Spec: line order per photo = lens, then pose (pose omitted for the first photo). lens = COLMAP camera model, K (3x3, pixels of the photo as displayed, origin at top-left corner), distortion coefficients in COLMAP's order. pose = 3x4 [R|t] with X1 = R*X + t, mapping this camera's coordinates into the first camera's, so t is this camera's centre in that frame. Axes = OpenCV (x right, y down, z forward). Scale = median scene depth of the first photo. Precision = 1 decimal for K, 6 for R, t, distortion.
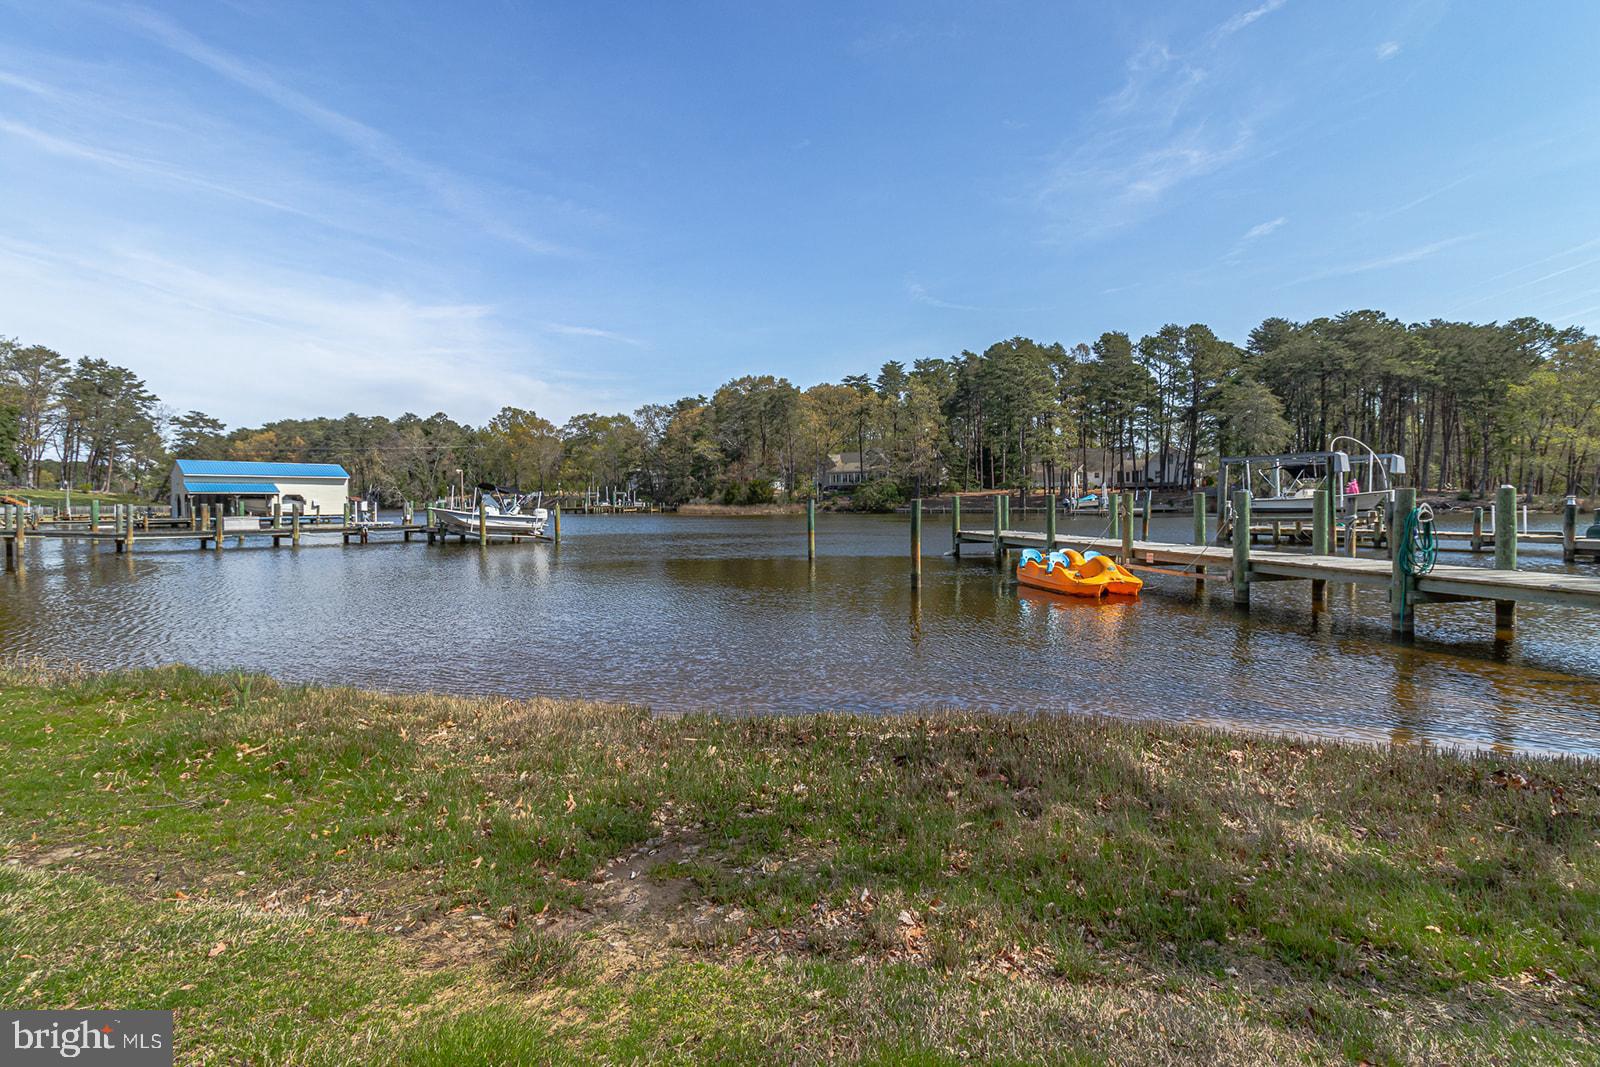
lens RADIAL K [[741.3, 0, 811.7], [0, 741.3, 501.7], [0, 0, 1]] dist [-0.011542, 0.001892]
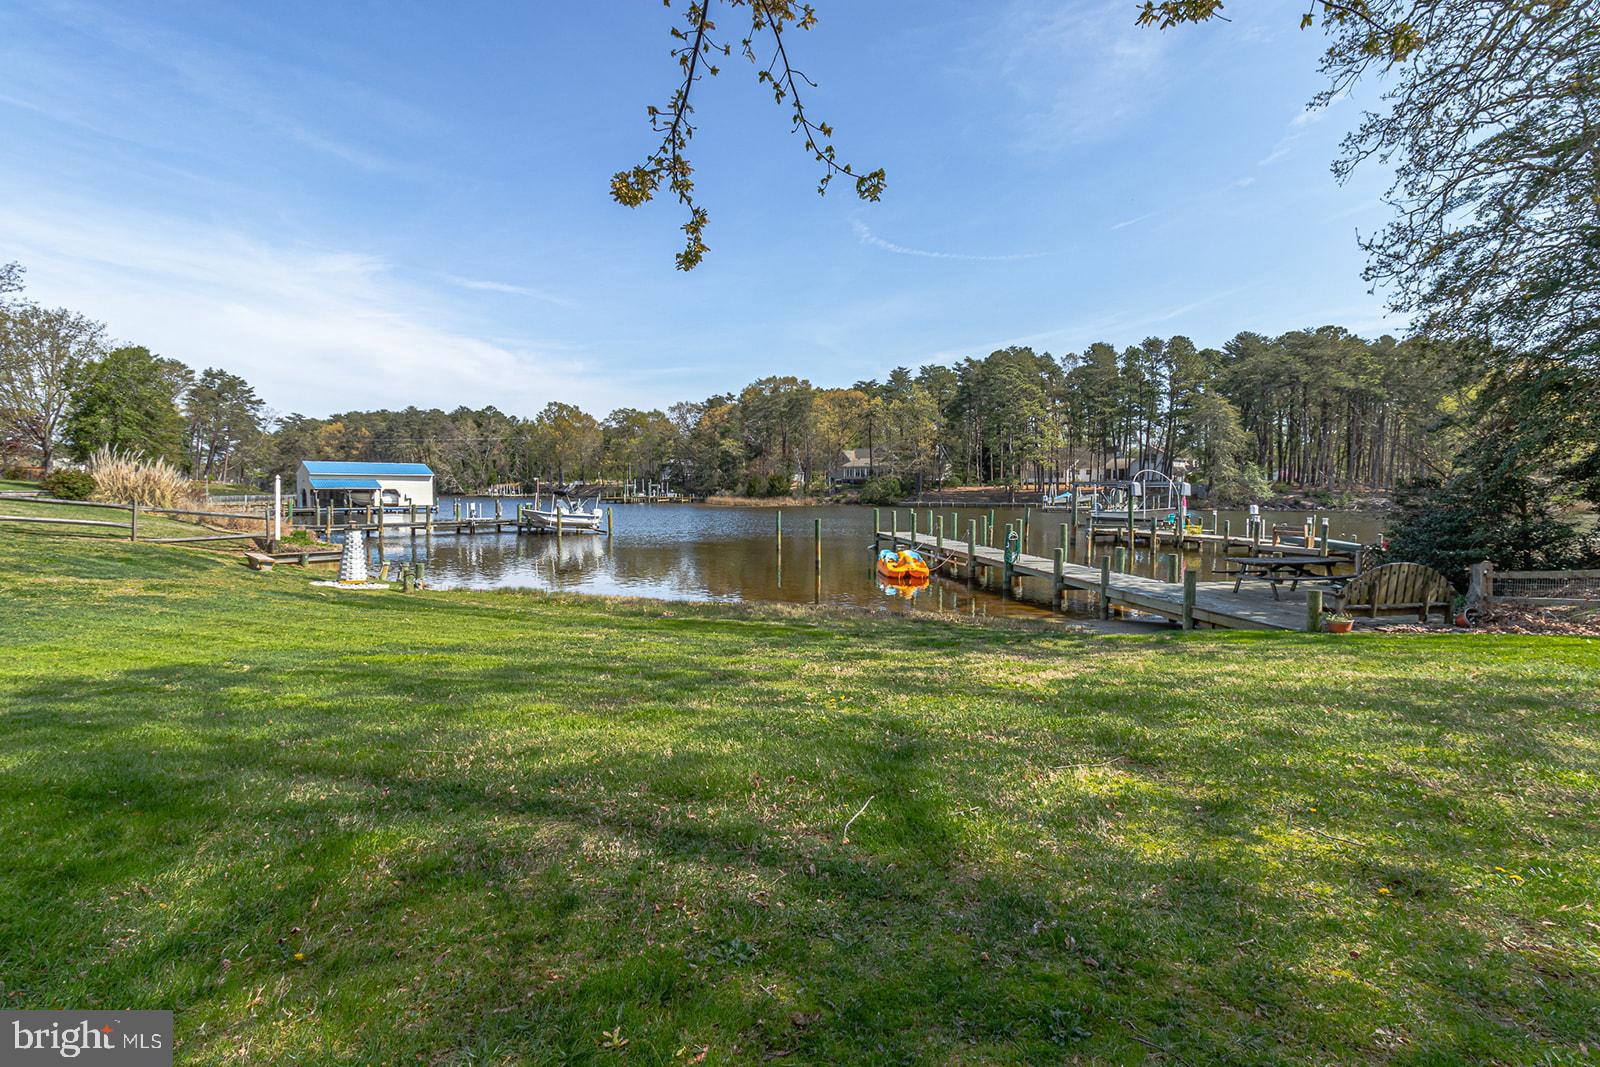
lens RADIAL K [[741.3, 0, 814.0], [0, 741.3, 489.3], [0, 0, 1]] dist [-0.011542, 0.001892]
pose [[0.999053, 0.009936, -0.042360, 0.030328], [-0.009822, 0.999948, 0.002890, -0.010668], [0.042387, -0.002471, 0.999098, -0.110000]]
